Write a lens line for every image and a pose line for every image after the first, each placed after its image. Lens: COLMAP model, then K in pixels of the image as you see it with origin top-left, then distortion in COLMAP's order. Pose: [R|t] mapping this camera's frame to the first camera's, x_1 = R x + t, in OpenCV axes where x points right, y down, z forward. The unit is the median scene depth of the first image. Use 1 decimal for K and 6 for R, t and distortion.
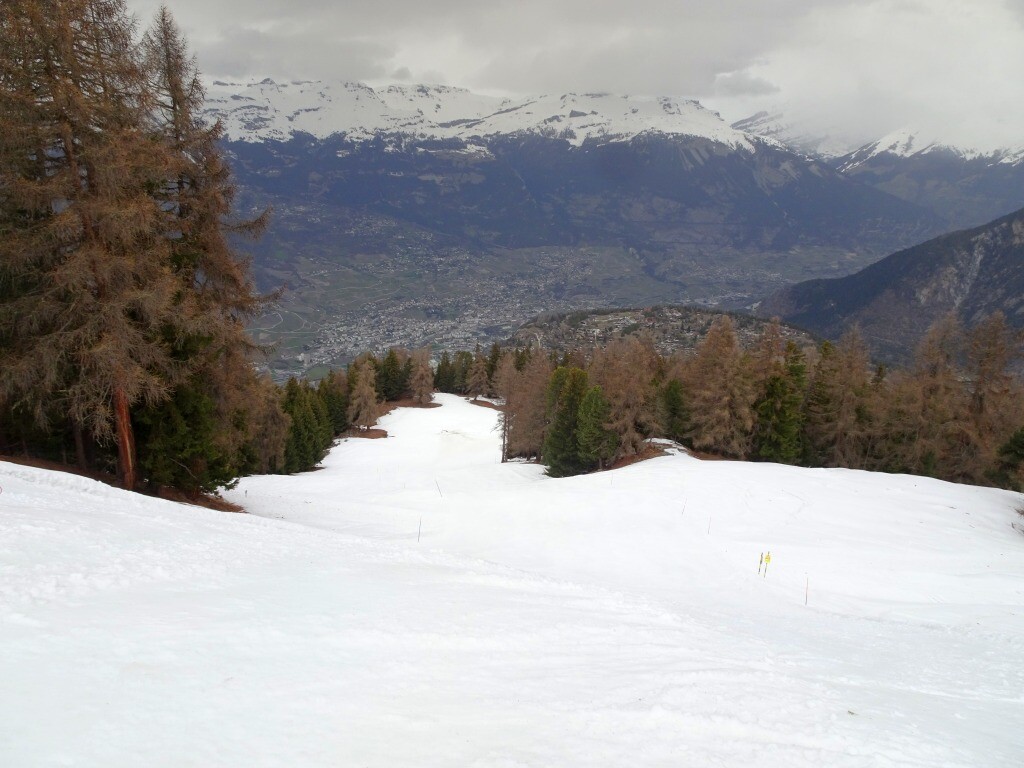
lens RADIAL K [[742.0, 0, 514.1], [0, 742.0, 387.6], [0, 0, 1]] dist [0.013054, 0.003371]
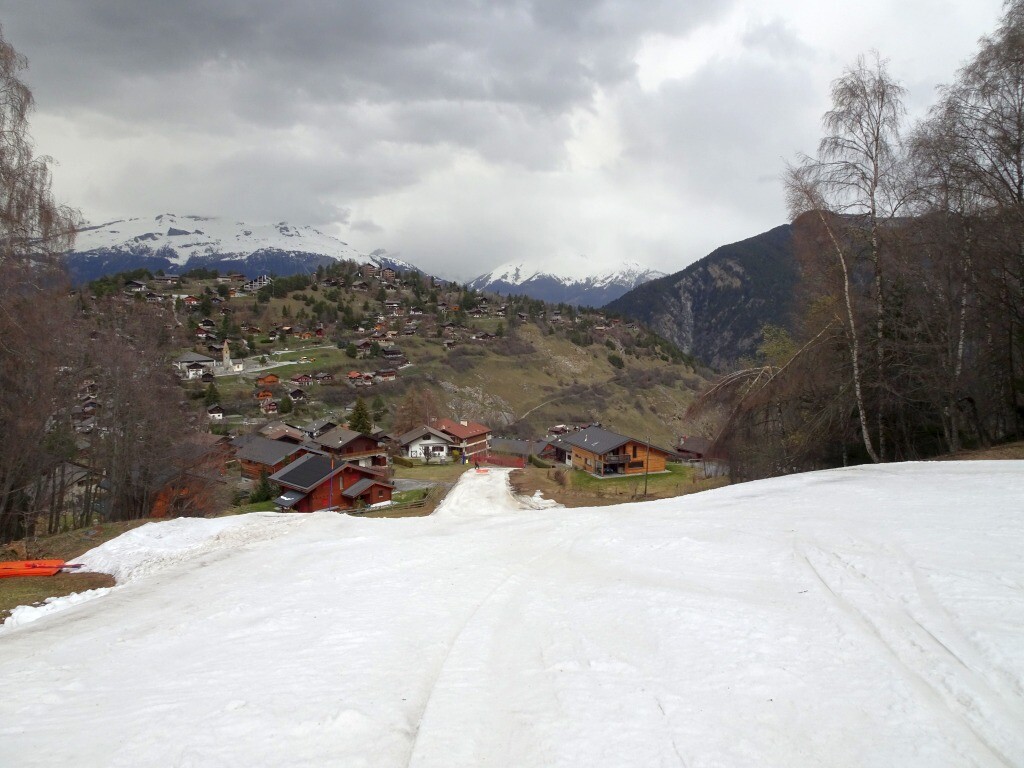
lens RADIAL K [[742.0, 0, 514.6], [0, 742.0, 382.5], [0, 0, 1]] dist [0.013054, 0.003371]
pose [[0.882005, -0.064934, 0.466744, 0.019906], [0.160383, 0.972696, -0.167752, 0.008990], [-0.443107, 0.222816, 0.868337, 0.150674]]
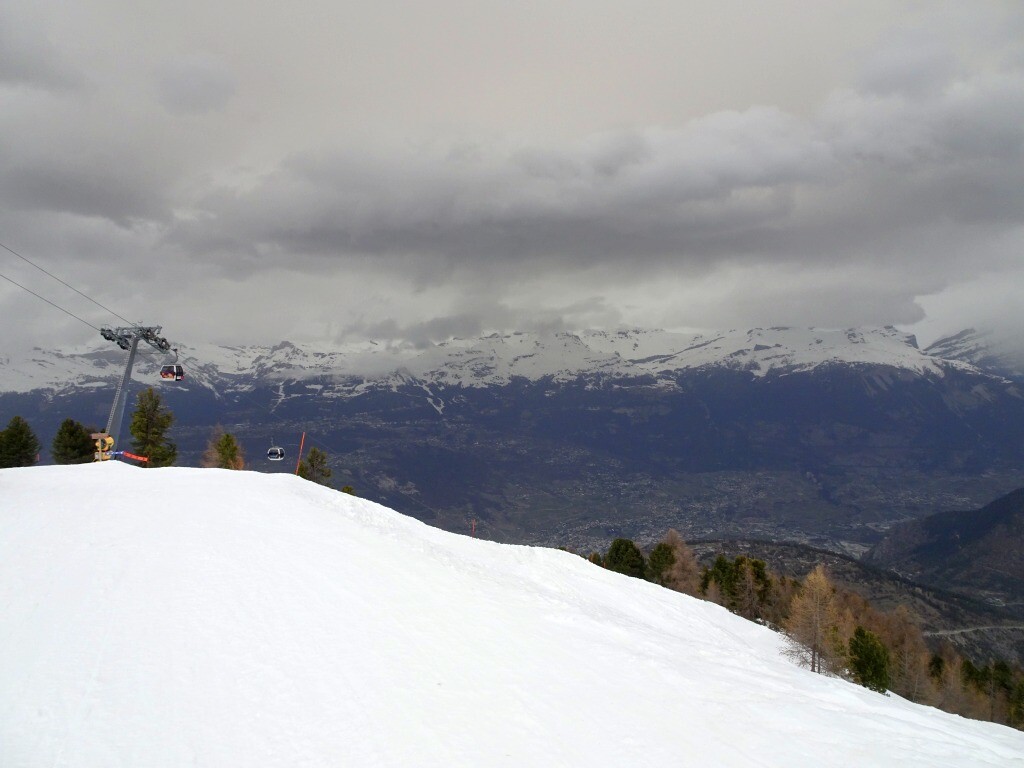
lens RADIAL K [[742.0, 0, 514.5], [0, 742.0, 385.7], [0, 0, 1]] dist [0.013054, 0.003371]
pose [[0.959758, -0.034664, -0.278681, 0.048881], [-0.044776, 0.960769, -0.273710, 0.003580], [0.277236, 0.275174, 0.920554, -0.120809]]
